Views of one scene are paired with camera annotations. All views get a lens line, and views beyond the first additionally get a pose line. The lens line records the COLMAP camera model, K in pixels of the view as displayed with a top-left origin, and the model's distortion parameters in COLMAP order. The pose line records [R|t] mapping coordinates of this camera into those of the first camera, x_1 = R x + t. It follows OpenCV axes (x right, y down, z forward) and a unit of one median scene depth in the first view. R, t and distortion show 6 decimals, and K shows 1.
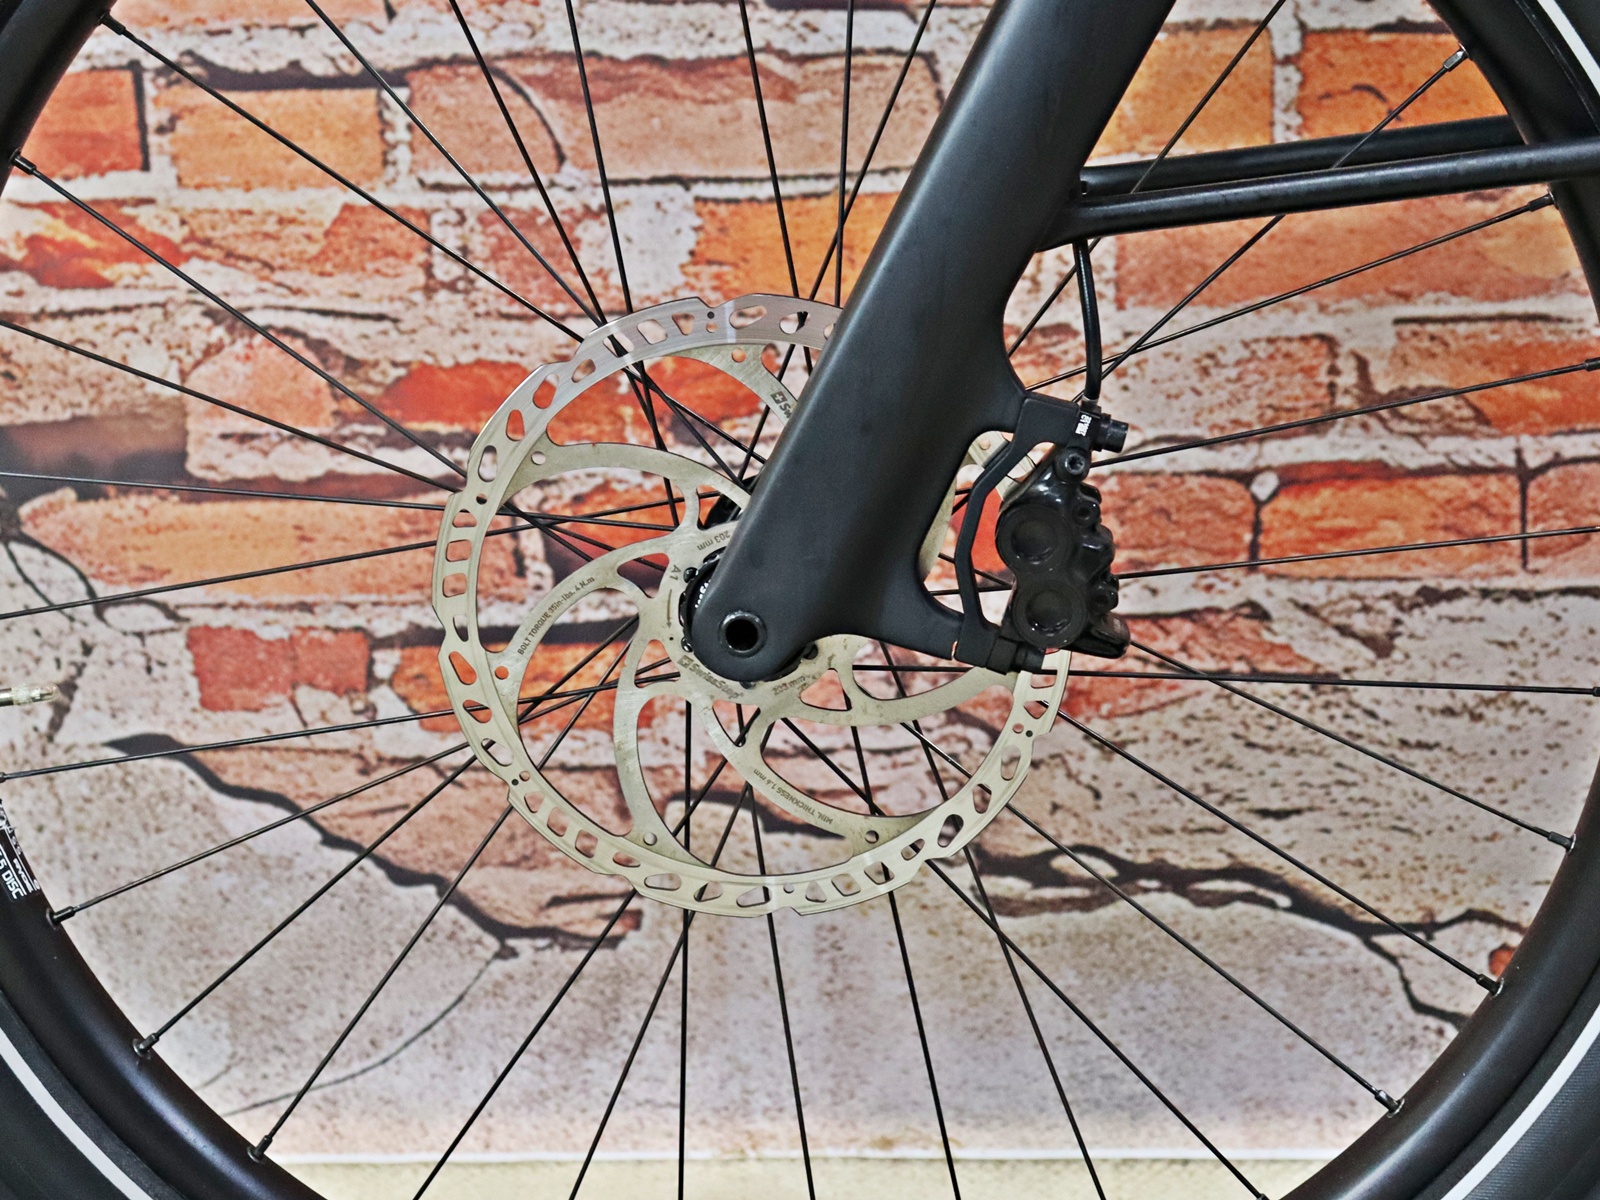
lens RADIAL K [[3649.5, 0, 794.6], [0, 3649.5, 599.3], [0, 0, 1]] dist [0.086172, 0.267622]
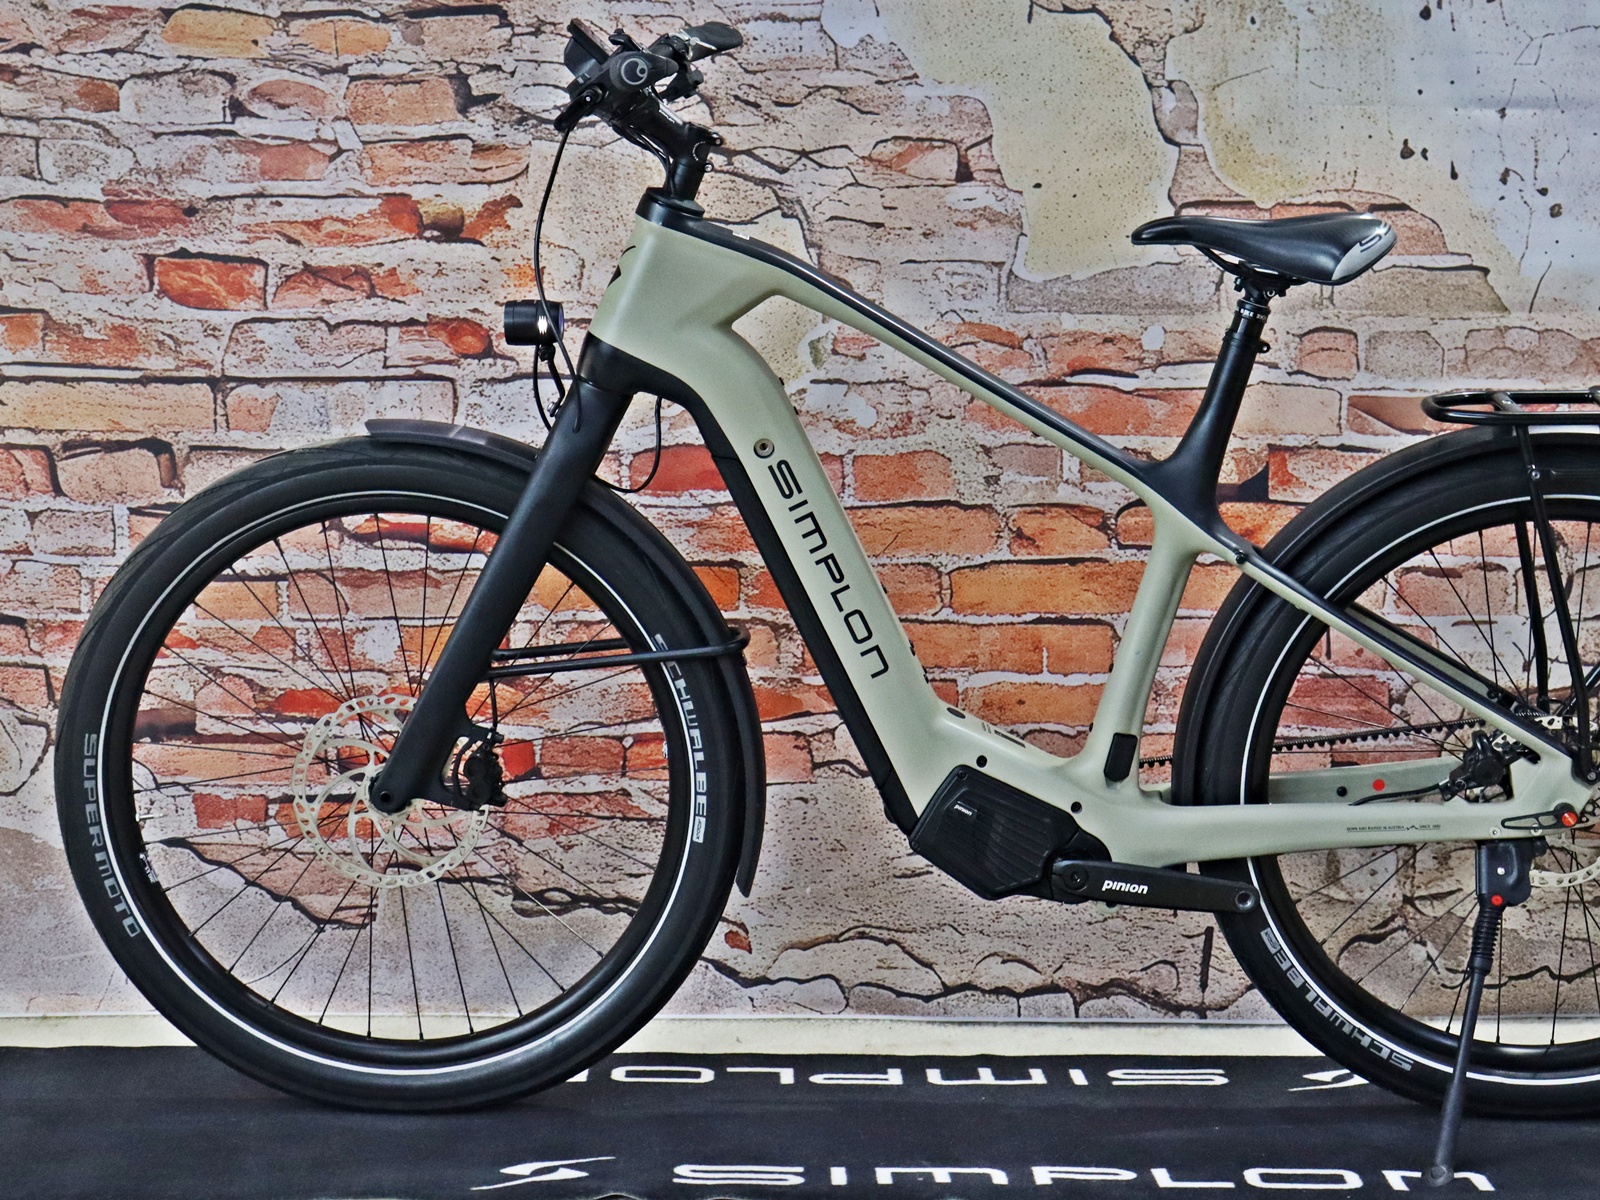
lens RADIAL K [[3643.3, 0, 739.4], [0, 3643.3, 412.8], [0, 0, 1]] dist [0.075239, 0.708214]
pose [[0.999894, 0.014543, -0.000173, 0.203323], [-0.014502, 0.996079, -0.087267, -0.038974], [-0.001097, 0.087261, 0.996185, -1.510544]]
